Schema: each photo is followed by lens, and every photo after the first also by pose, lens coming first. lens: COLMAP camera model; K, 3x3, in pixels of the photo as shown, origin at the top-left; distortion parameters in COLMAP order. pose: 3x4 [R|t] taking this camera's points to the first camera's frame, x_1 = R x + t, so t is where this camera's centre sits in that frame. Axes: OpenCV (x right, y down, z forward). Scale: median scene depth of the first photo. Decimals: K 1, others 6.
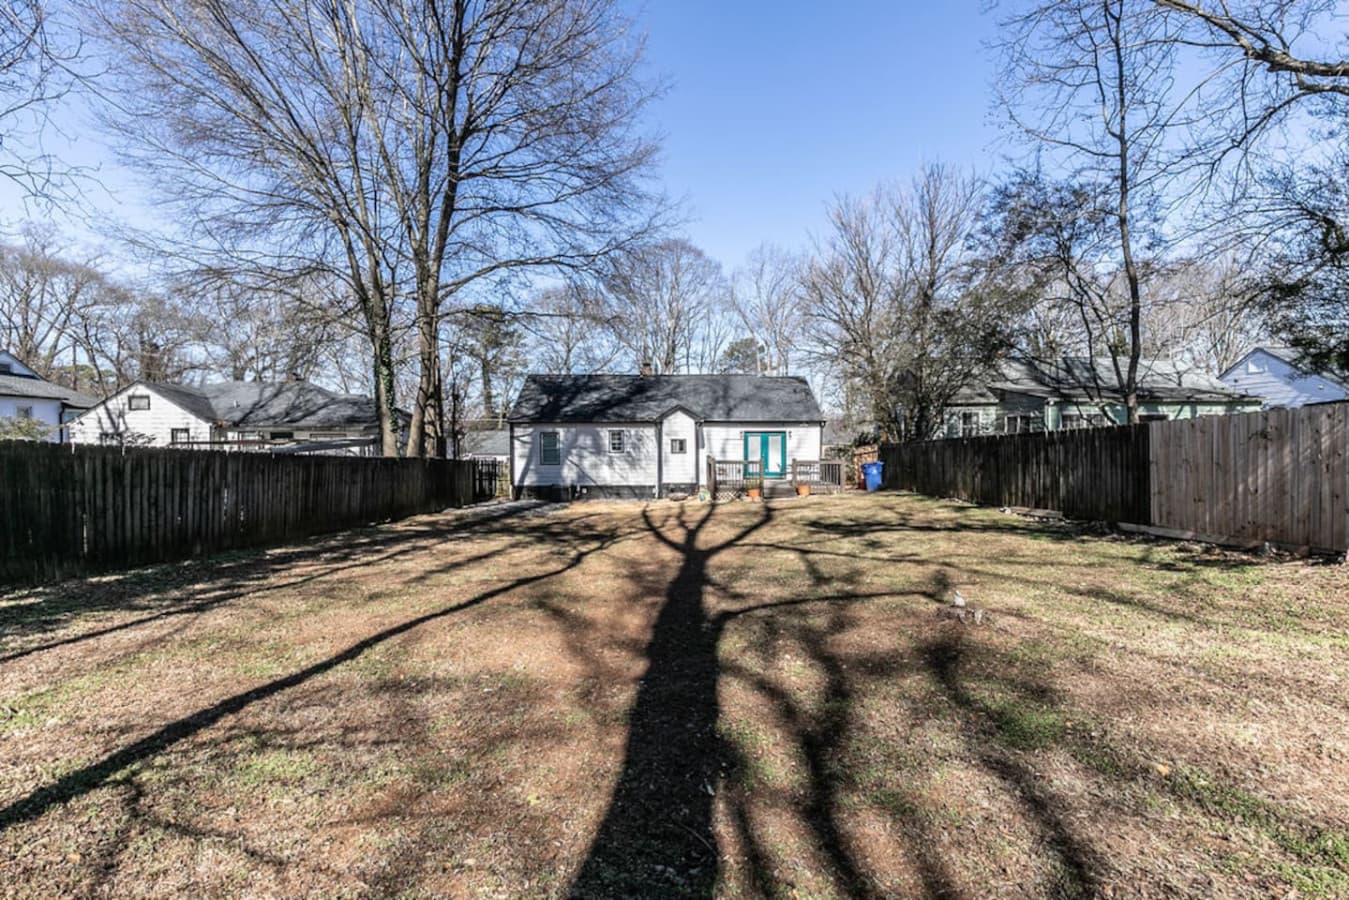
lens RADIAL K [[614.8, 0, 673.4], [0, 614.8, 454.2], [0, 0, 1]] dist [0.003411, -0.000277]
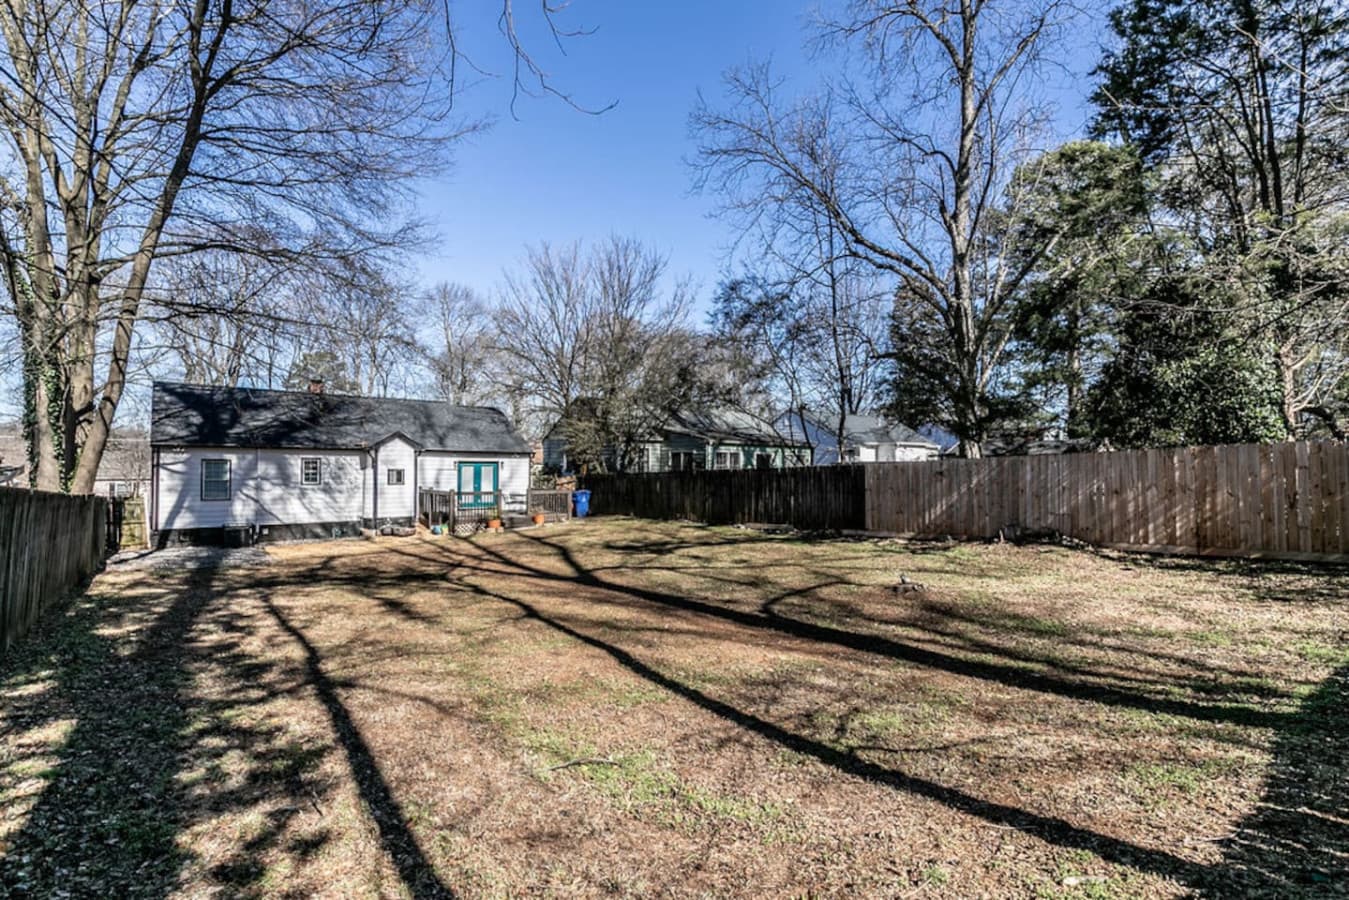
lens RADIAL K [[614.8, 0, 673.4], [0, 614.8, 454.2], [0, 0, 1]] dist [0.003411, -0.000277]
pose [[0.801090, 0.021493, 0.598158, -0.201669], [0.005398, 0.999055, -0.043127, -0.004568], [-0.598520, 0.037778, 0.800217, 0.015026]]
